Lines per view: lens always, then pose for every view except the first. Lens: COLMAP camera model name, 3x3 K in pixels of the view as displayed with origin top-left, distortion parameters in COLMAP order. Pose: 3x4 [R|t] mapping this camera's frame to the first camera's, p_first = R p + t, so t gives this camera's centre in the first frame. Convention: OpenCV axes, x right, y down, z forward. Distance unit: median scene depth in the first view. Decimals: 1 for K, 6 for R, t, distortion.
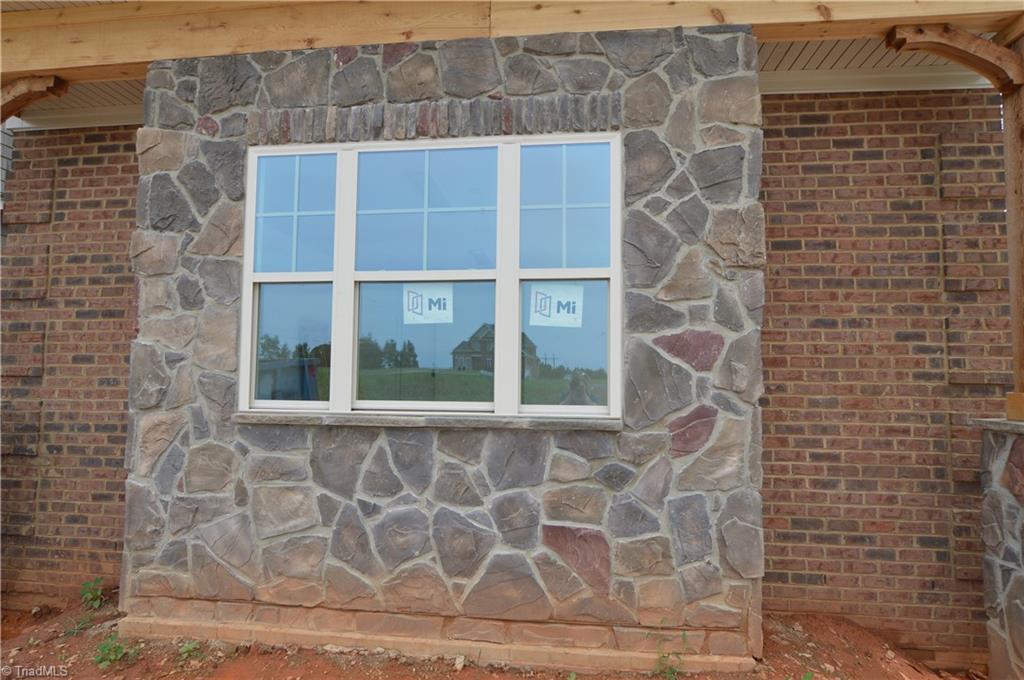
lens RADIAL K [[570.4, 0, 511.3], [0, 570.4, 342.5], [0, 0, 1]] dist [-0.022236, 0.000533]
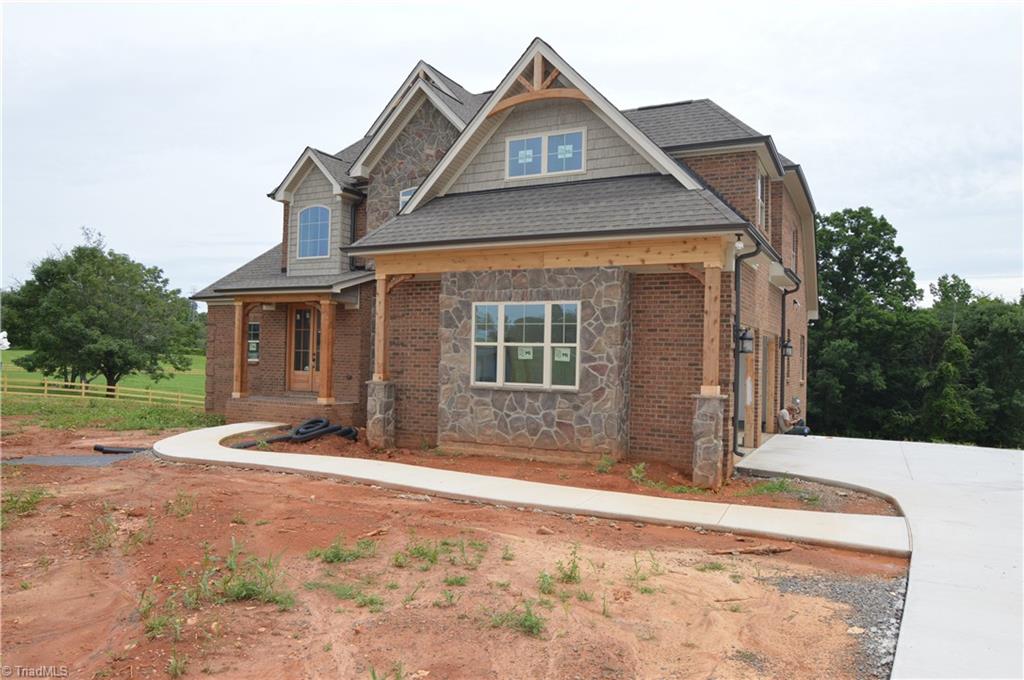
lens RADIAL K [[717.8, 0, 507.4], [0, 717.8, 342.8], [0, 0, 1]] dist [-0.034911, 0.005156]
pose [[0.936788, 0.005140, -0.349861, 1.164504], [0.007728, 0.999344, 0.035374, -0.266558], [0.349813, -0.035842, 0.936134, -2.791322]]
